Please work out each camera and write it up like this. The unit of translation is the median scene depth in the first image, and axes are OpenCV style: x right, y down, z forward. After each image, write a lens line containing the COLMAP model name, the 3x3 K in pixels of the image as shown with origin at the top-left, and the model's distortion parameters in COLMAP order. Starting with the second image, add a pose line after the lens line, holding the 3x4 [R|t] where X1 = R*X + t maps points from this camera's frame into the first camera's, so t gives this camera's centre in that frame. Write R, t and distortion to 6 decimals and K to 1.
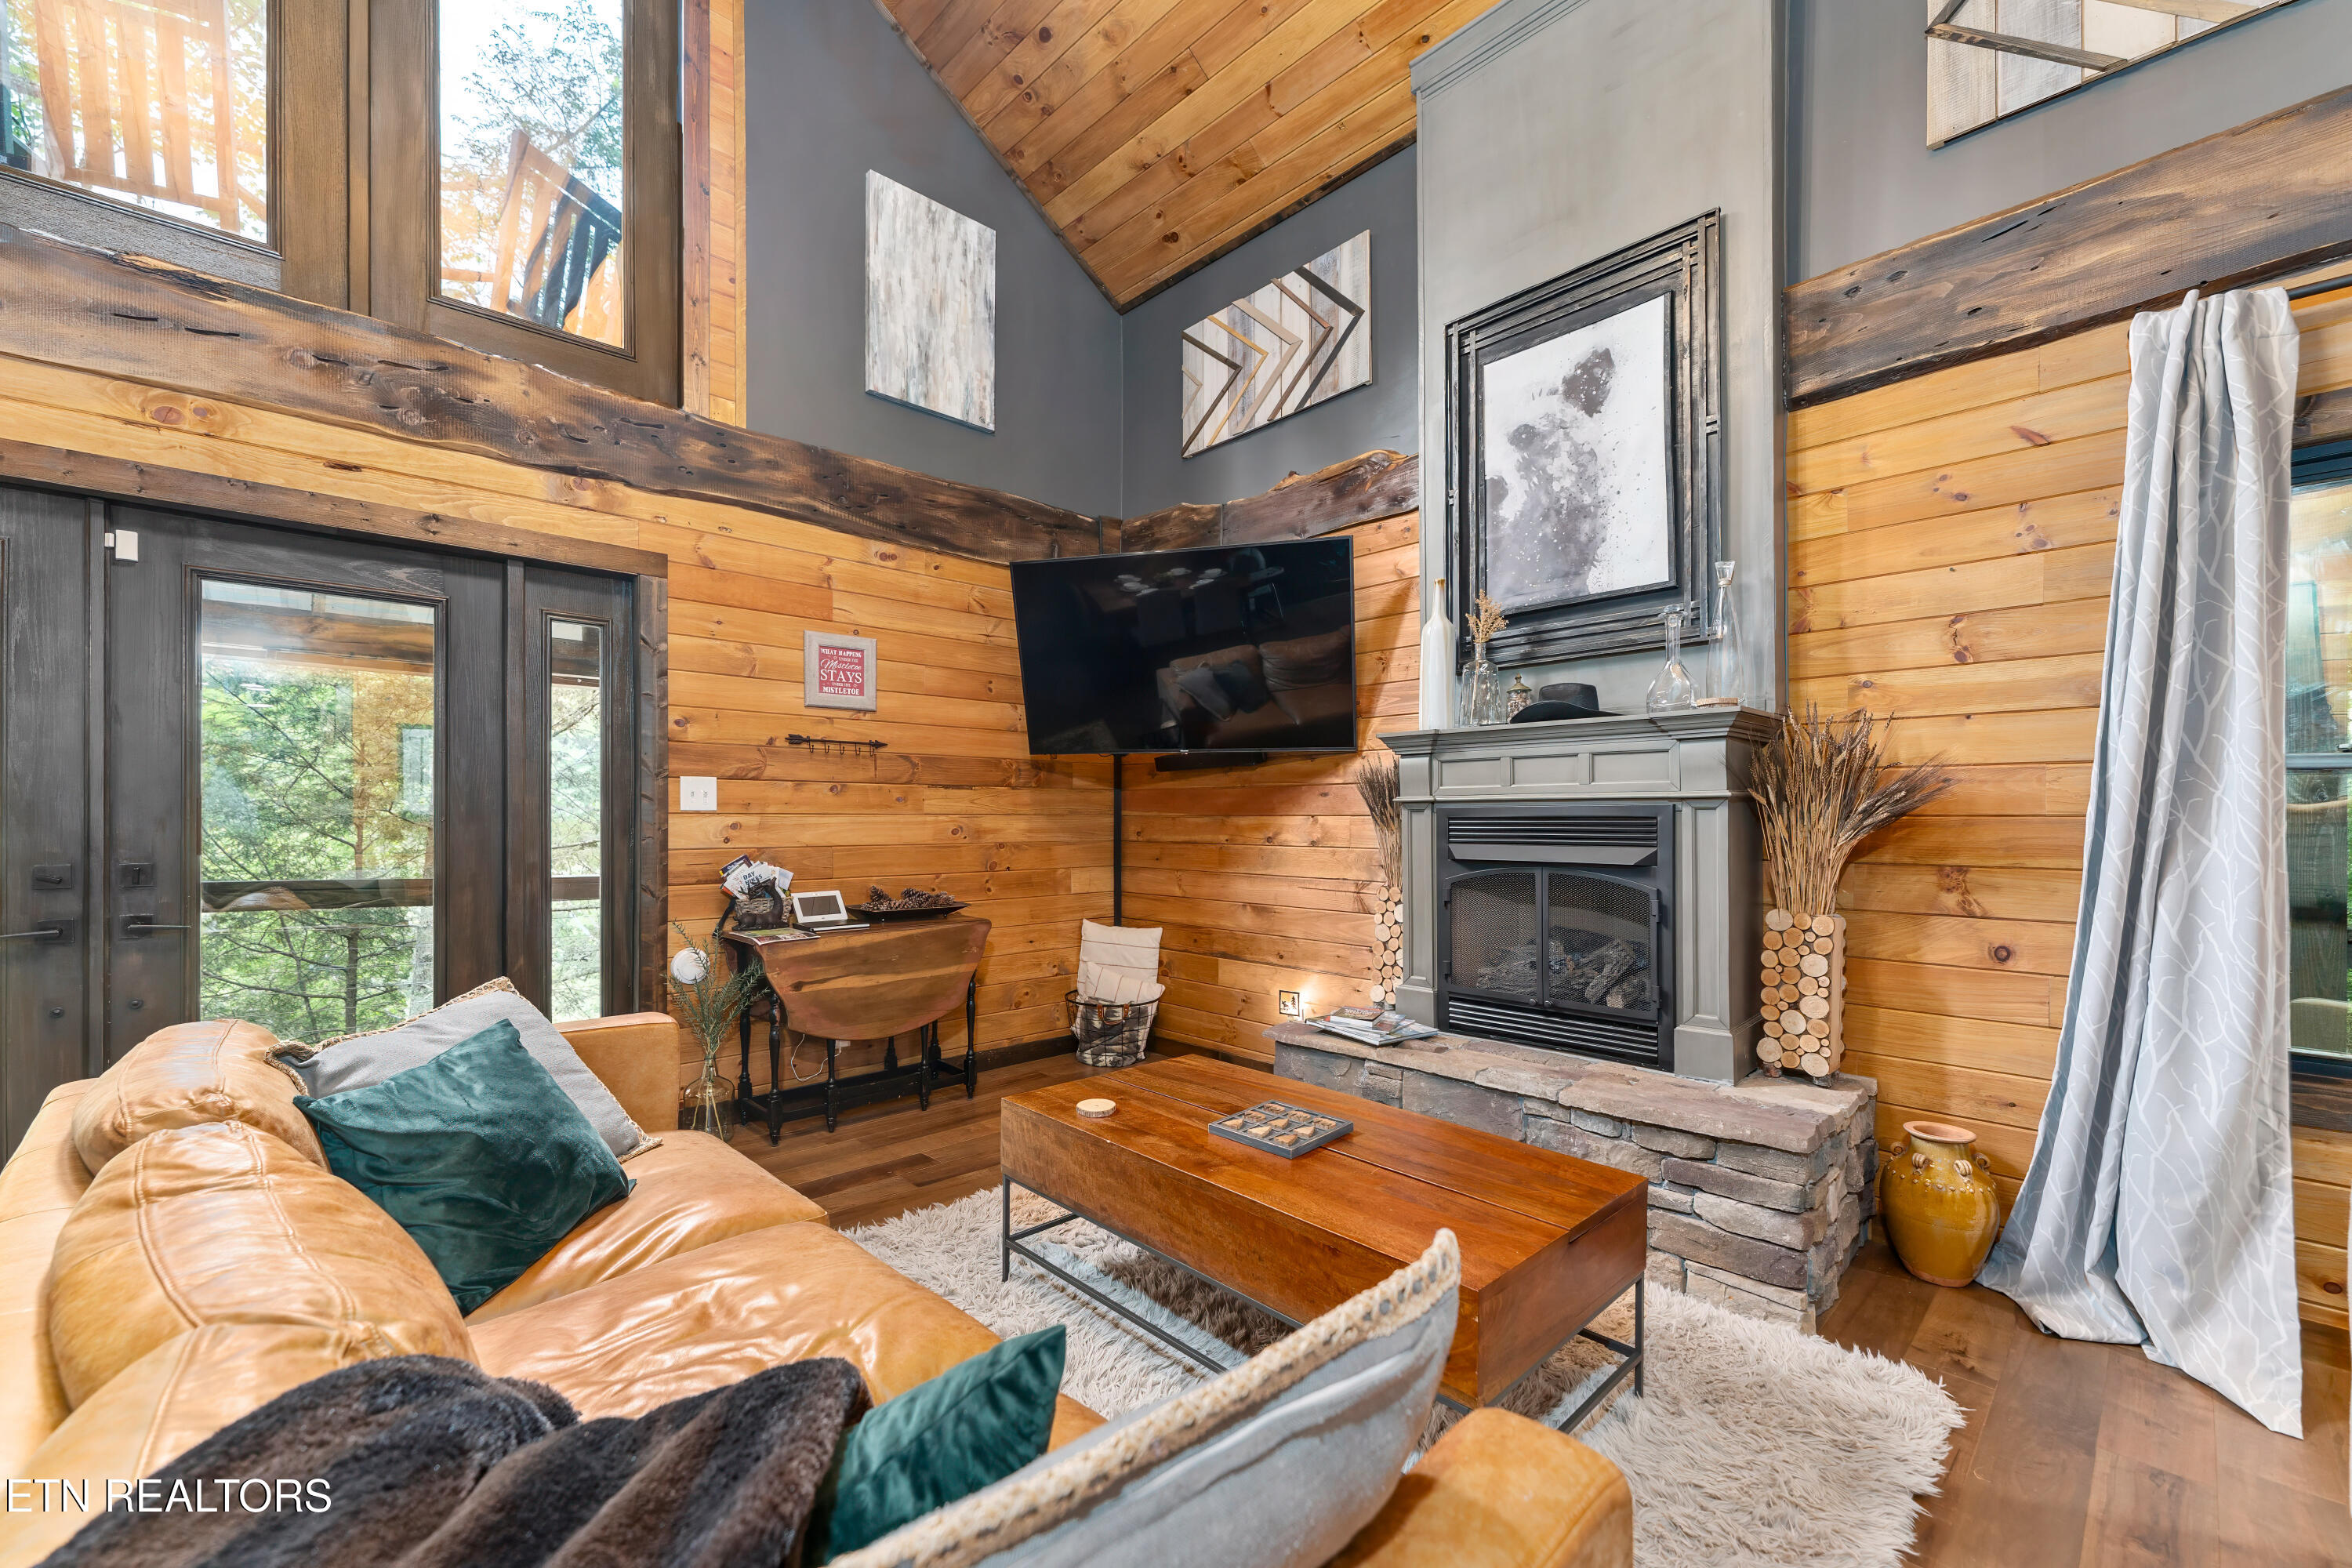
lens RADIAL K [[953.0, 0, 1143.8], [0, 953.0, 814.5], [0, 0, 1]] dist [0.001768, -0.000079]
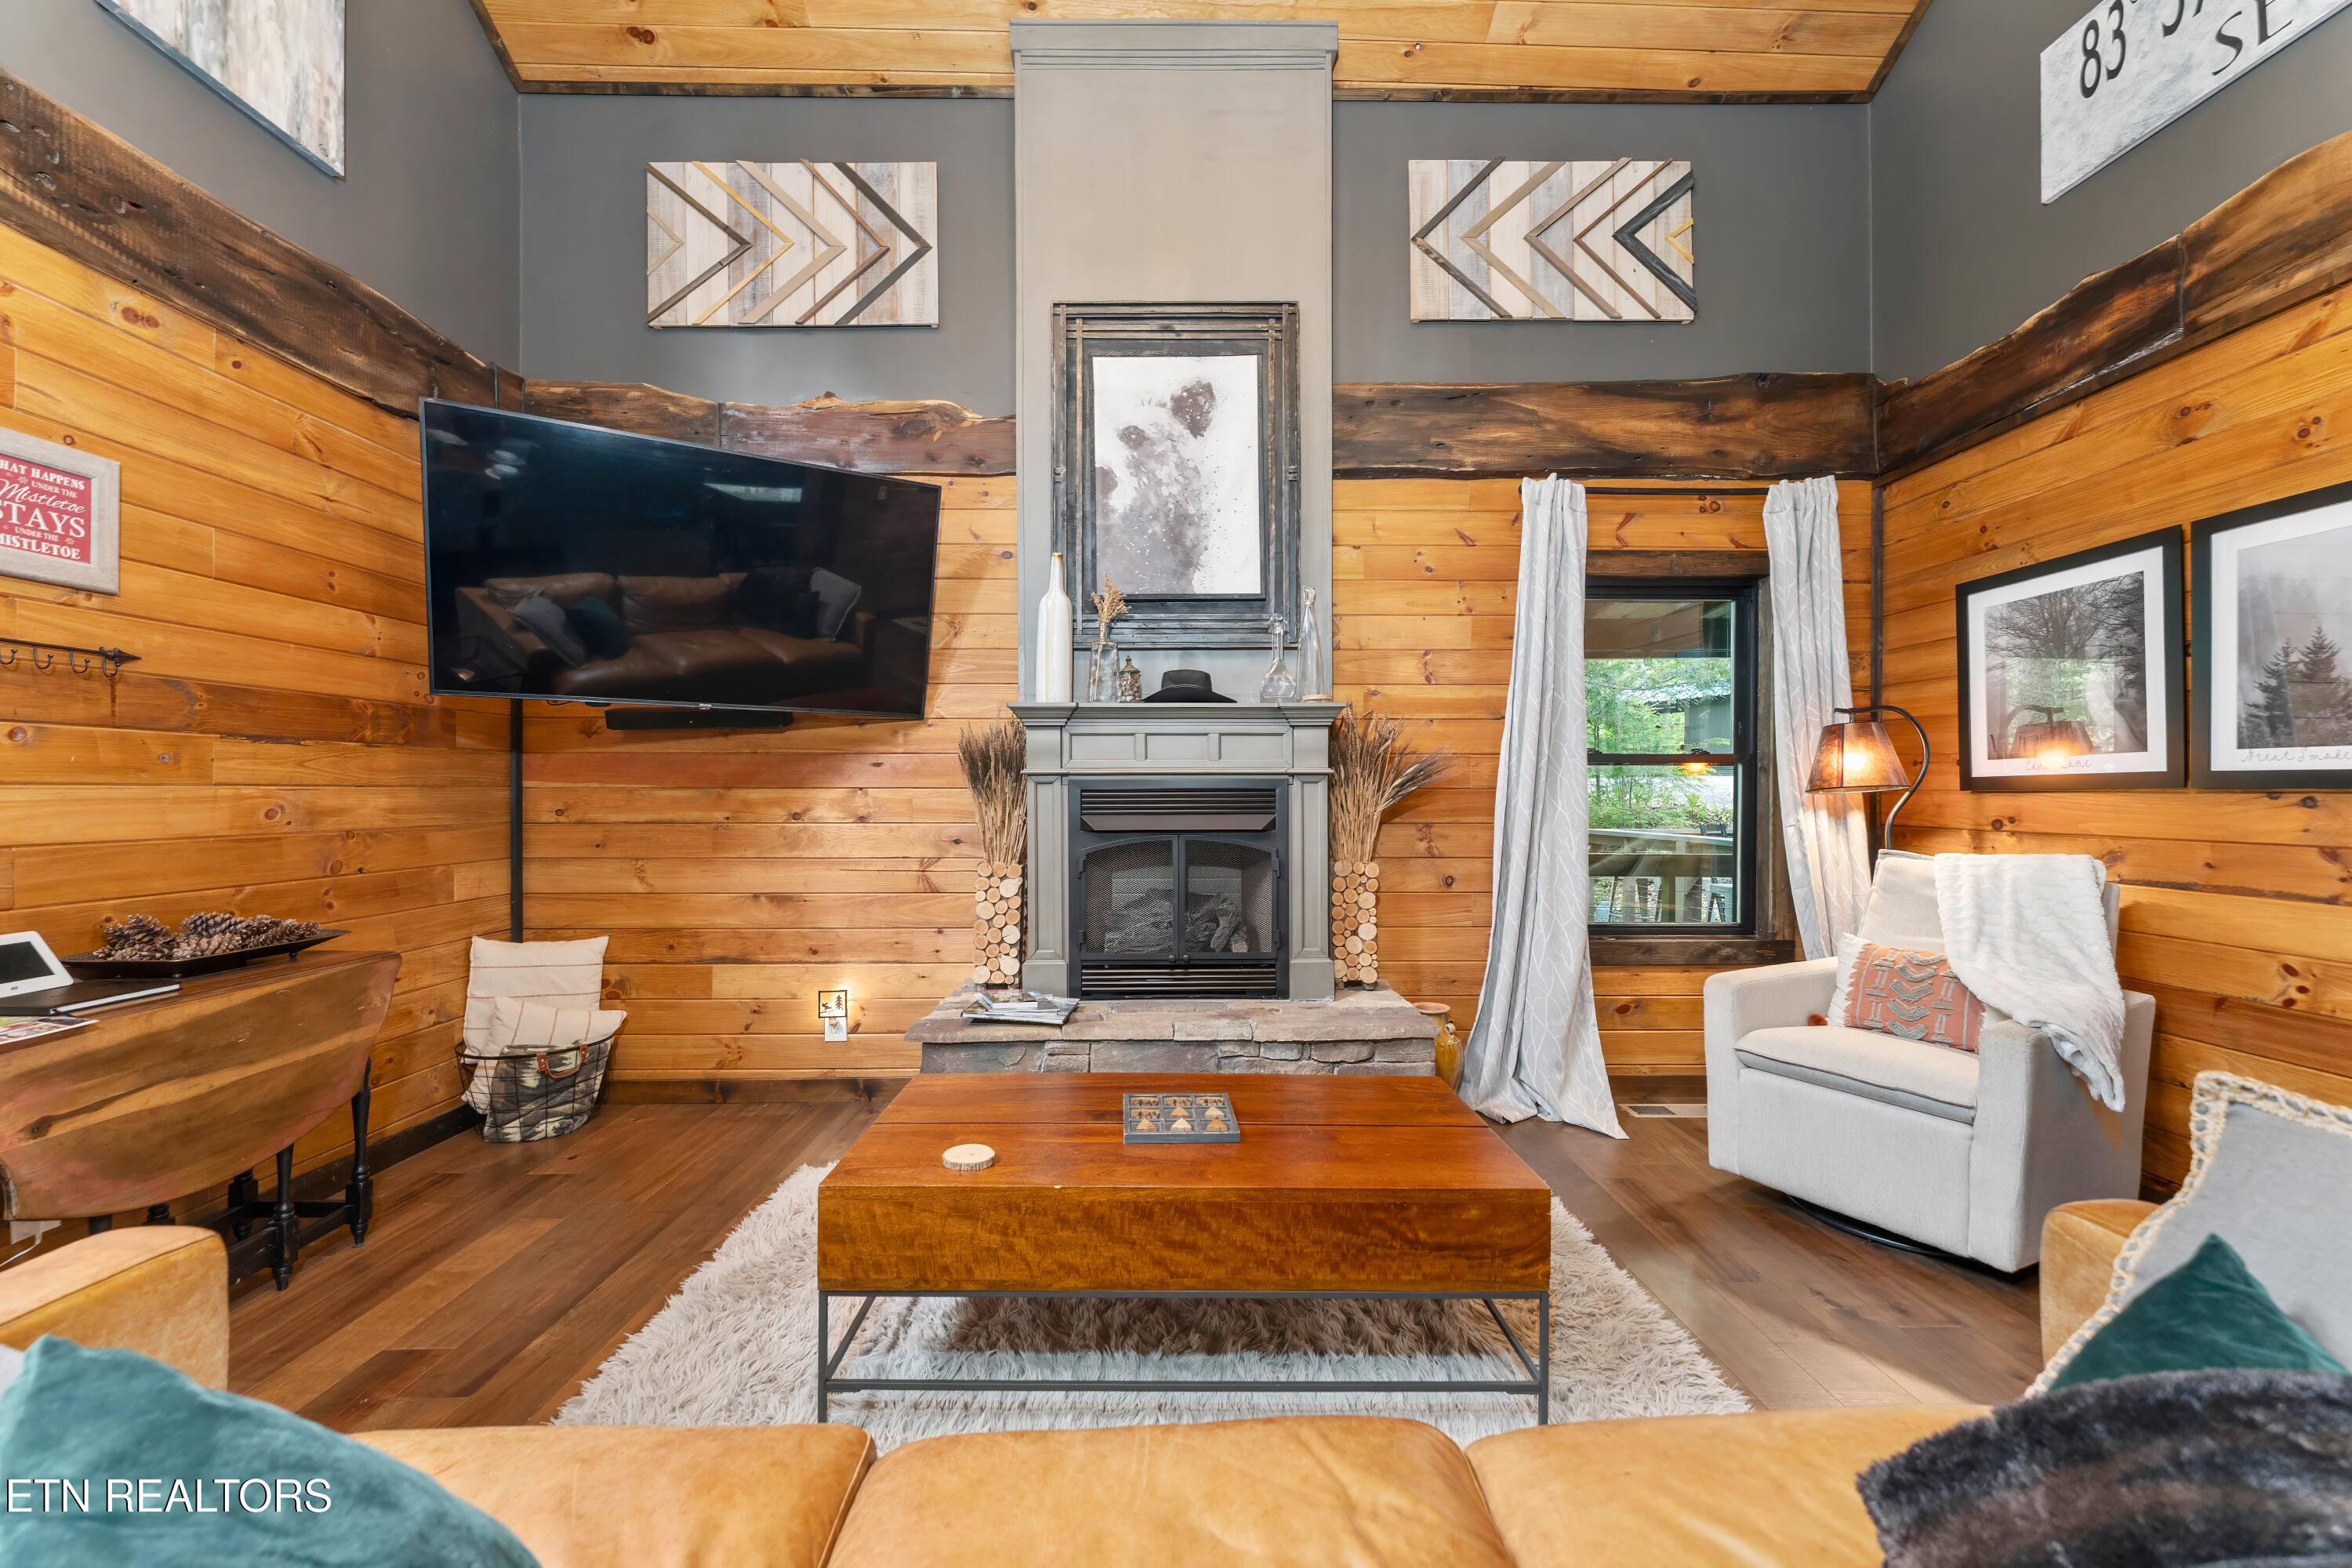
lens RADIAL K [[953.0, 0, 1172.2], [0, 953.0, 785.9], [0, 0, 1]] dist [0.001768, -0.000079]
pose [[0.667207, 0.002658, 0.744867, -0.304983], [-0.001589, 0.999996, -0.002146, 0.000985], [-0.744870, 0.000248, 0.667209, 0.201232]]
